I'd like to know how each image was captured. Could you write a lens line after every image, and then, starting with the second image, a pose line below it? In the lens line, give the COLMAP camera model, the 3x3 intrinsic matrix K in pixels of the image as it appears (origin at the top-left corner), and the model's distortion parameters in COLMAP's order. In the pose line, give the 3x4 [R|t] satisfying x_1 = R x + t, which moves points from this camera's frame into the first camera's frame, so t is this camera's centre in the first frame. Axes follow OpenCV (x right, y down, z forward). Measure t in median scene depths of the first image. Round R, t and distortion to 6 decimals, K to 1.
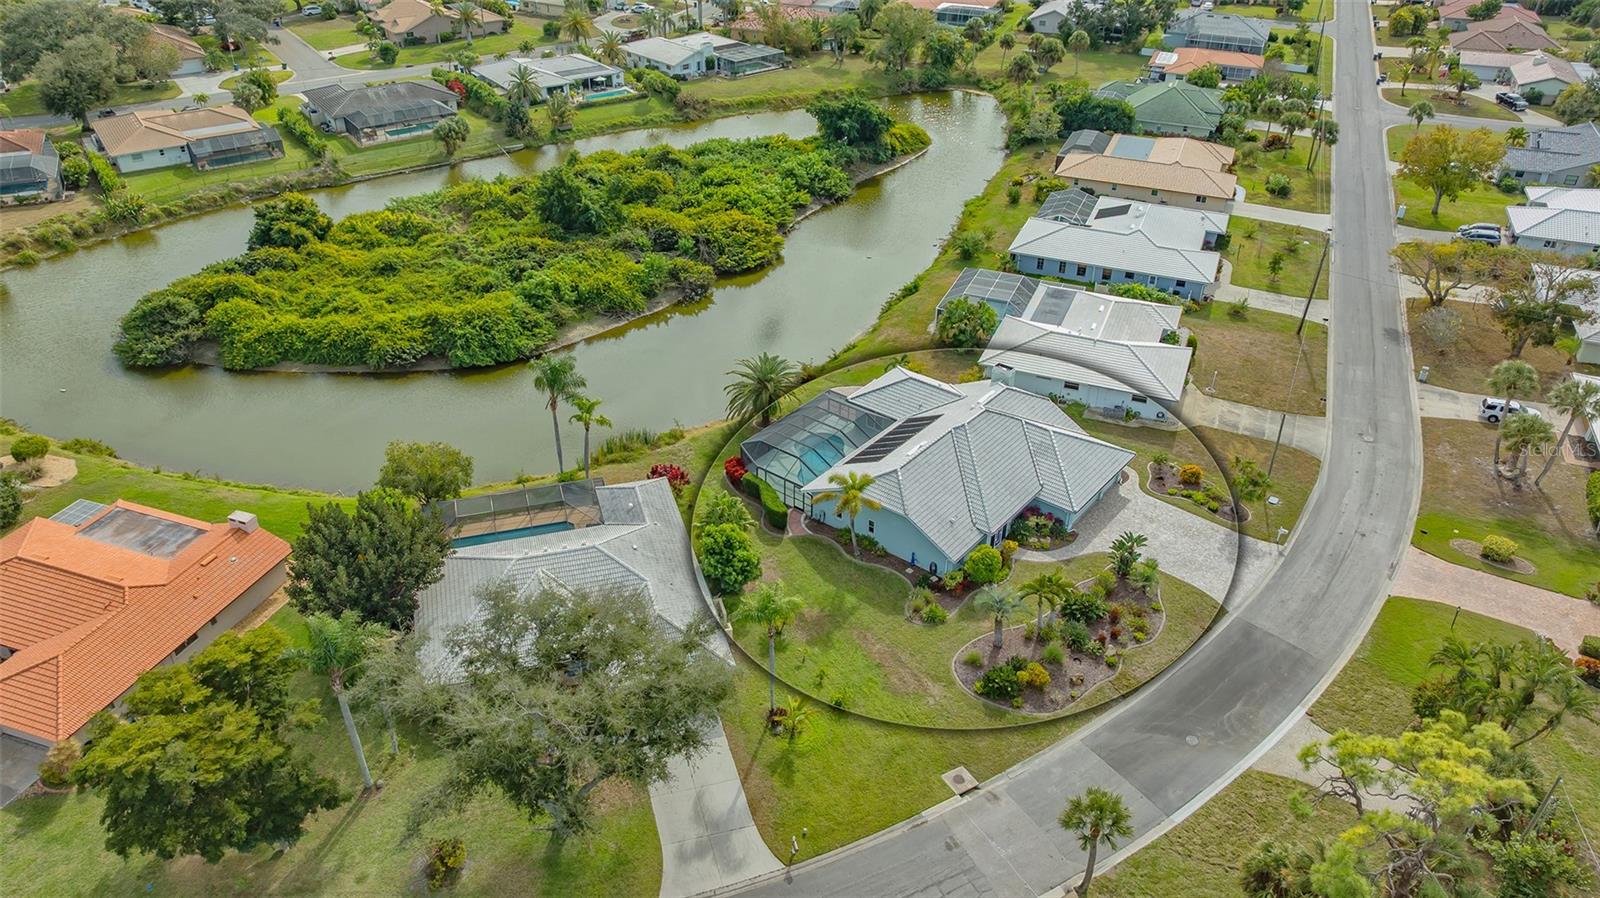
lens RADIAL K [[1131.9, 0, 799.9], [0, 1131.9, 457.8], [0, 0, 1]] dist [-0.025999, 0.018429]
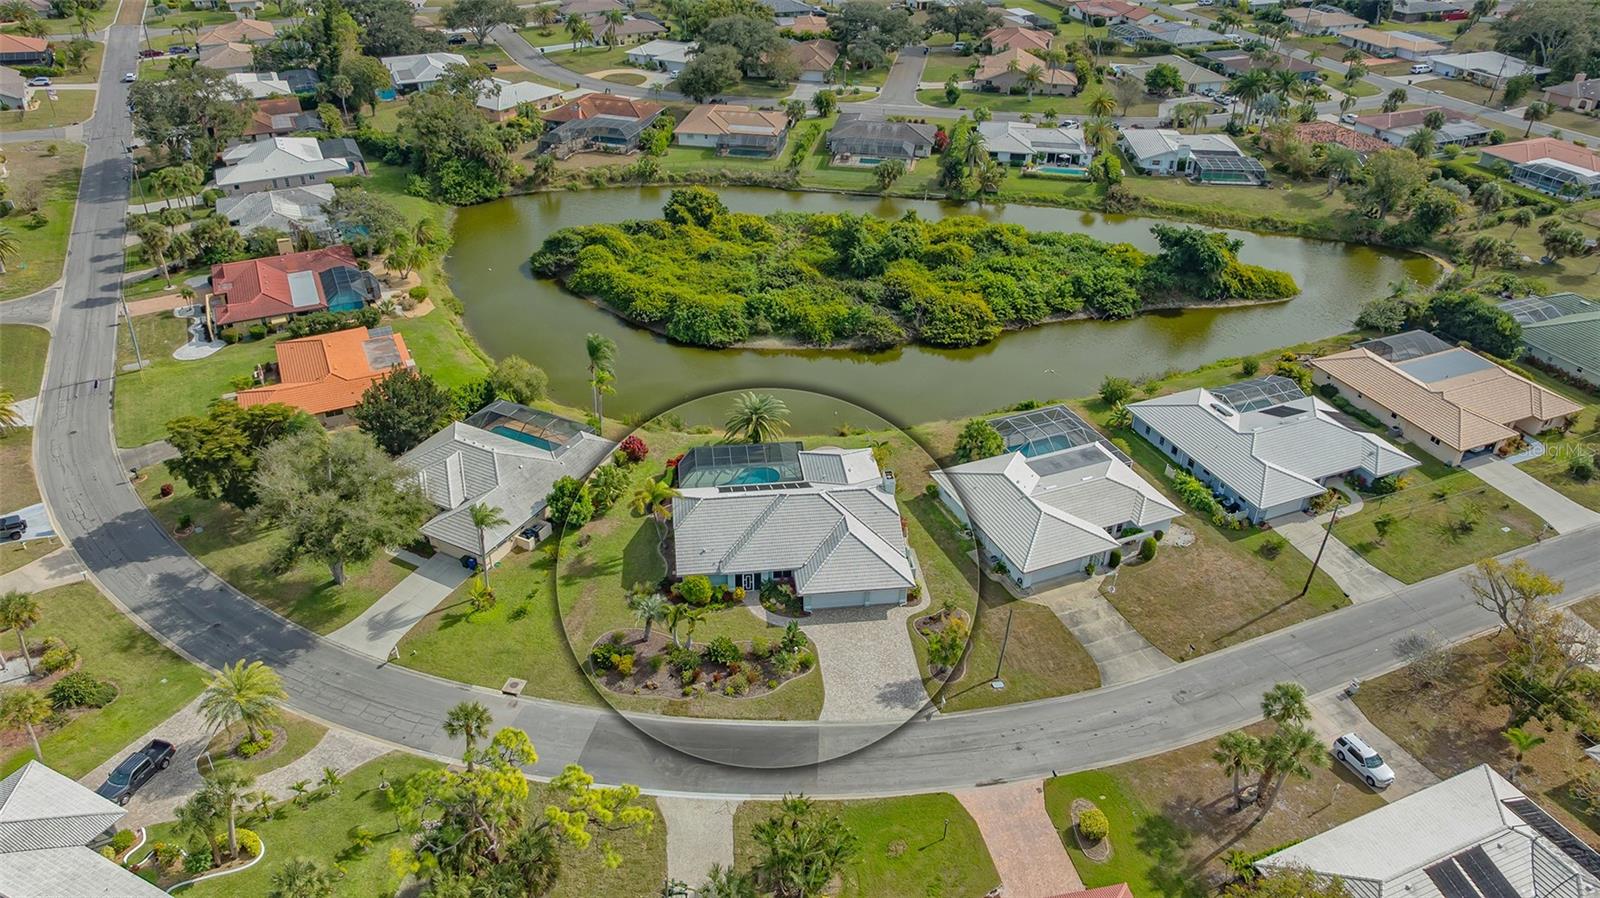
lens RADIAL K [[1131.9, 0, 804.2], [0, 1131.9, 450.0], [0, 0, 1]] dist [-0.025999, 0.018429]
pose [[0.709113, 0.373935, -0.597772, 0.613916], [-0.382154, 0.916294, 0.119851, -0.160586], [0.592551, 0.143452, 0.792657, 0.022419]]
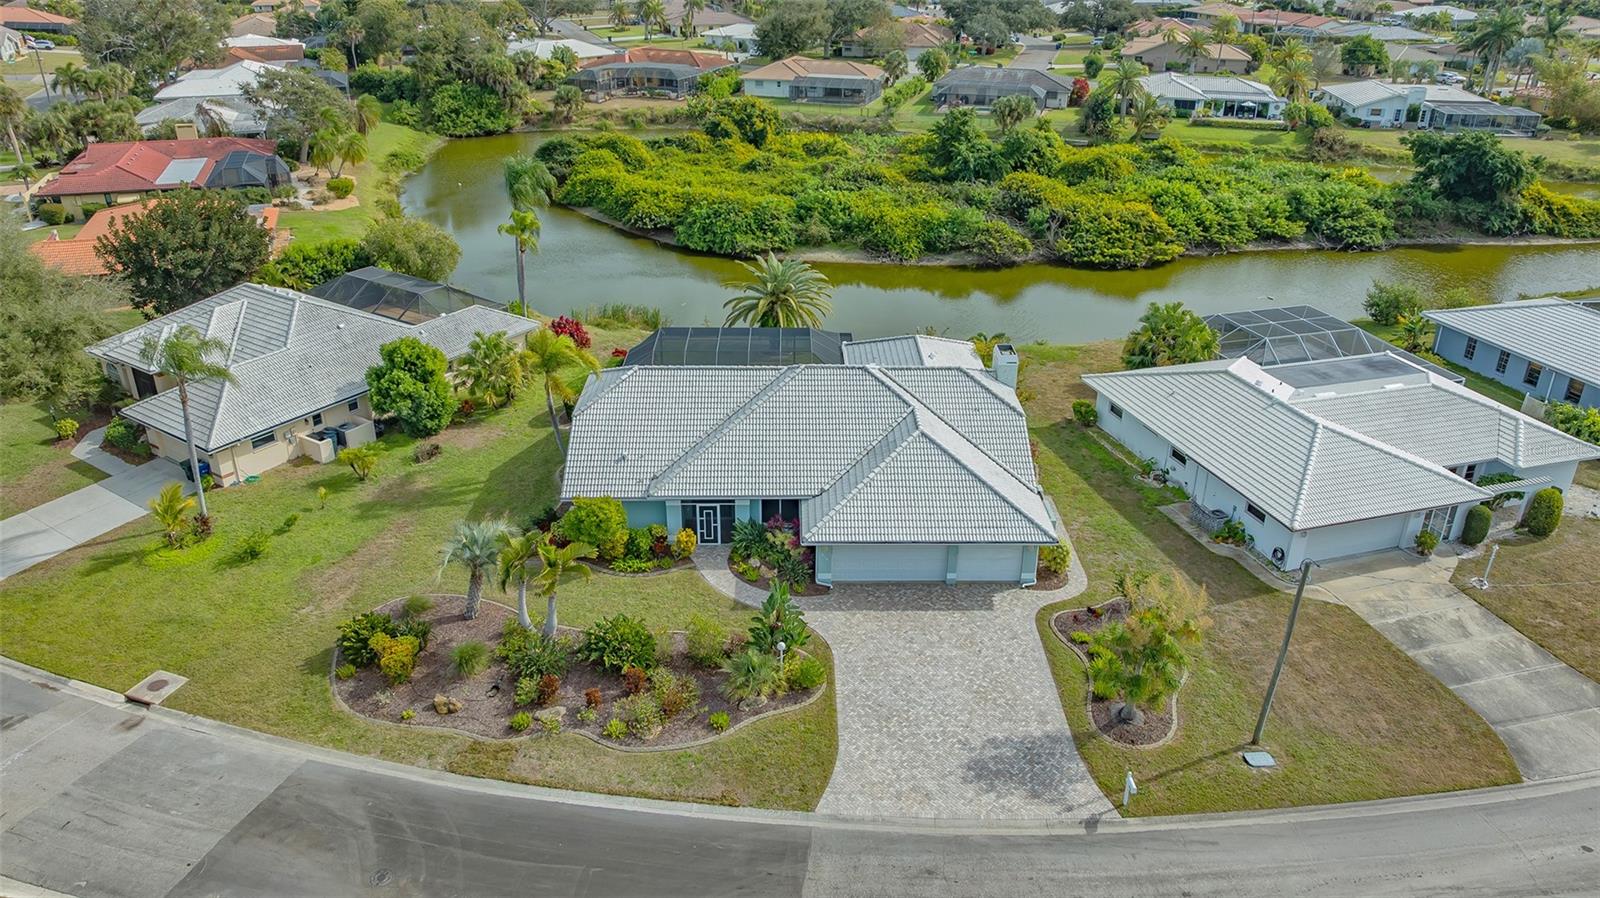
lens RADIAL K [[1131.9, 0, 806.9], [0, 1131.9, 444.3], [0, 0, 1]] dist [-0.025999, 0.018429]
pose [[0.632055, 0.324500, -0.703709, 0.421136], [-0.418315, 0.907300, 0.042660, -0.012987], [0.652318, 0.267408, 0.709207, 0.401776]]
